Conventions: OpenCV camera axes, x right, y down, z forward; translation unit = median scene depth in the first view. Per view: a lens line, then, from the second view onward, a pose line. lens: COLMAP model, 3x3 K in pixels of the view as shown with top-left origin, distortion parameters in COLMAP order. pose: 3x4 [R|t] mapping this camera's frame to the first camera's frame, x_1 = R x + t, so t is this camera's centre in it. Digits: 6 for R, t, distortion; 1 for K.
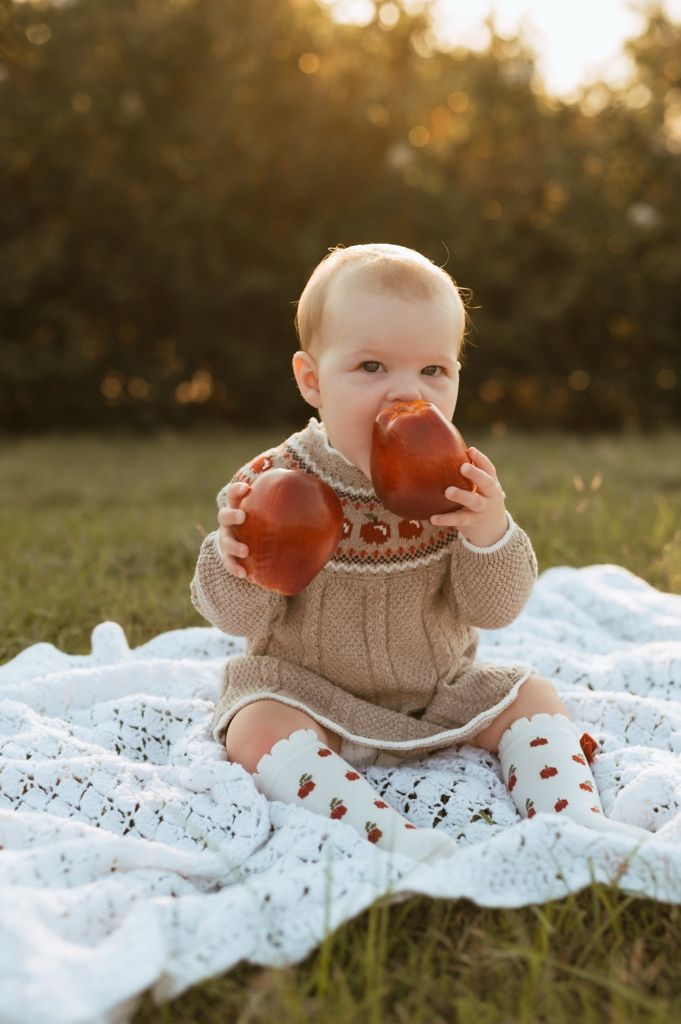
lens RADIAL K [[1481.8, 0, 340.5], [0, 1481.8, 512.0], [0, 0, 1]] dist [-0.009375, 0.003724]
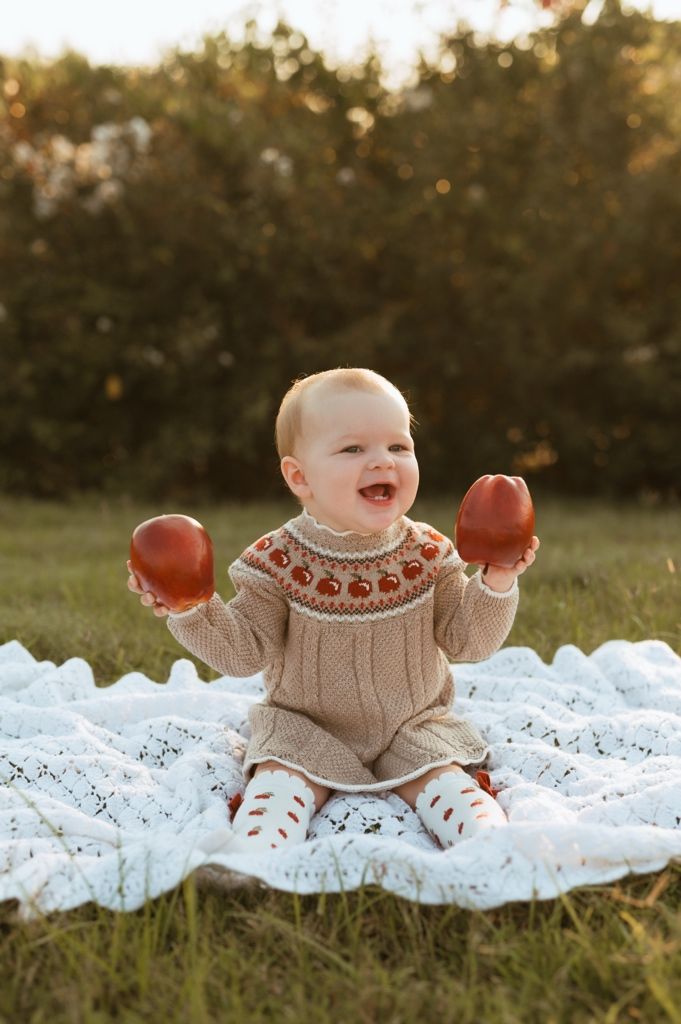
lens RADIAL K [[1481.0, 0, 352.1], [0, 1481.0, 517.3], [0, 0, 1]] dist [-0.008357, 0.059867]
pose [[0.951588, 0.035153, -0.305358, 0.366425], [-0.045848, 0.998558, -0.027919, -0.018279], [0.303937, 0.040567, 0.951828, -0.167080]]
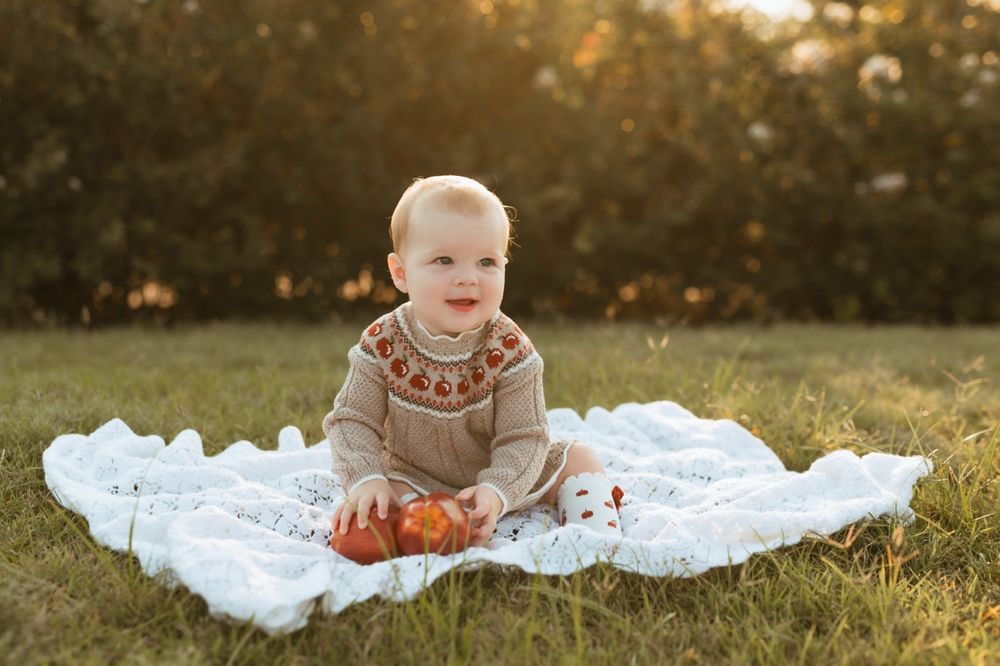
lens RADIAL K [[1509.4, 0, 479.1], [0, 1509.4, 332.1], [0, 0, 1]] dist [-0.021423, 0.032790]
pose [[0.999768, 0.009126, -0.019489, 0.049118], [-0.010278, 0.998155, -0.059834, 0.070036], [0.018907, 0.060020, 0.998018, -0.432505]]
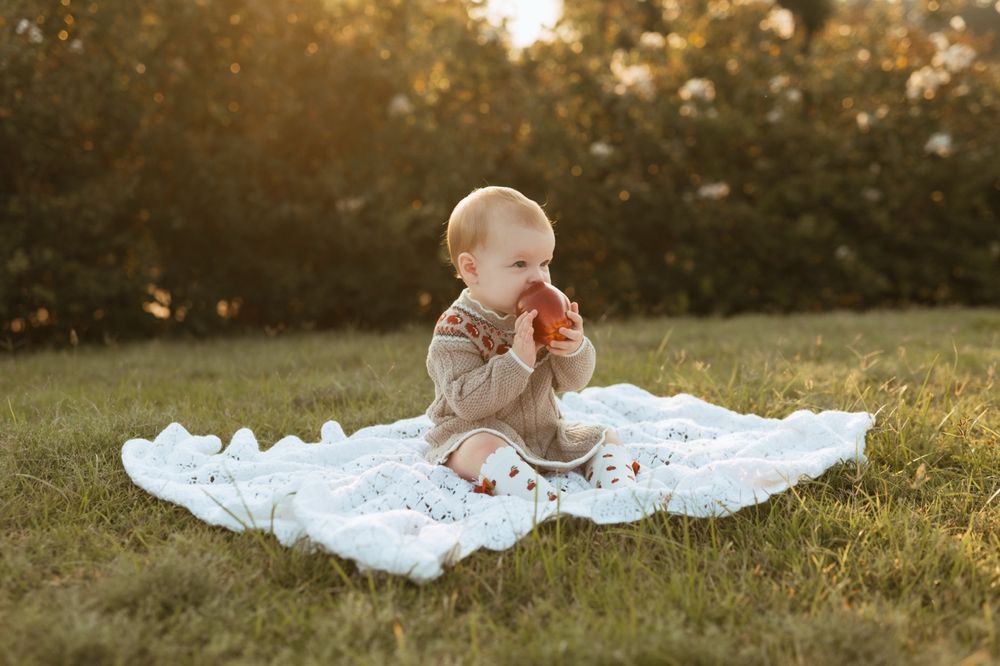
lens RADIAL K [[1446.3, 0, 500.0], [0, 1446.3, 333.0], [0, 0, 1]] dist [-0.008357, 0.059867]
pose [[0.988632, -0.039954, 0.144949, -0.202135], [0.049548, 0.996771, -0.063190, 0.089072], [-0.141957, 0.069654, 0.987419, -0.589876]]
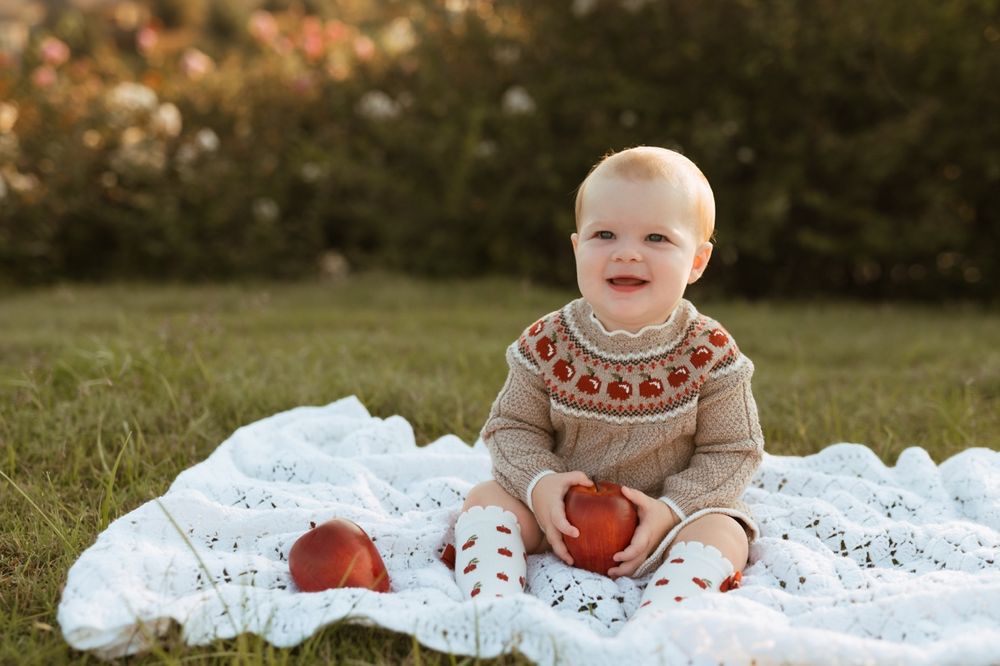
lens RADIAL K [[1447.1, 0, 500.0], [0, 1447.1, 333.0], [0, 0, 1]] dist [-0.009375, 0.003724]
pose [[0.799002, 0.090938, -0.594413, 0.576737], [-0.111008, 0.993815, 0.002826, -0.007712], [0.590994, 0.063727, 0.804155, 0.009829]]
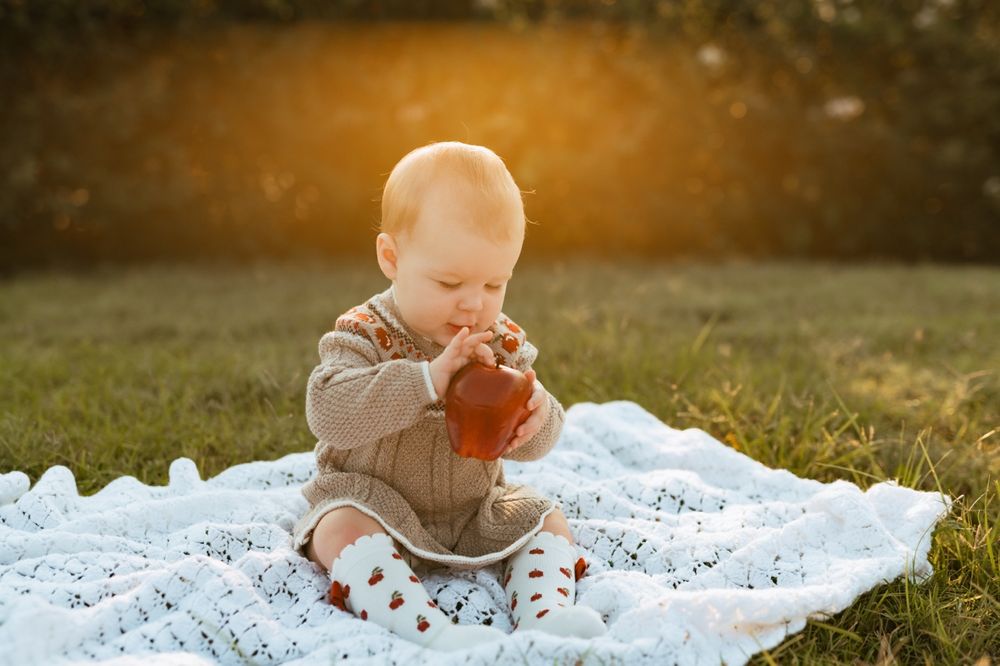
lens RADIAL K [[1446.3, 0, 500.0], [0, 1446.3, 333.0], [0, 0, 1]] dist [-0.008357, 0.059867]
pose [[0.999509, -0.003539, 0.031144, 0.058068], [0.003181, 0.999929, 0.011520, -0.036573], [-0.031183, -0.011416, 0.999449, -0.146176]]
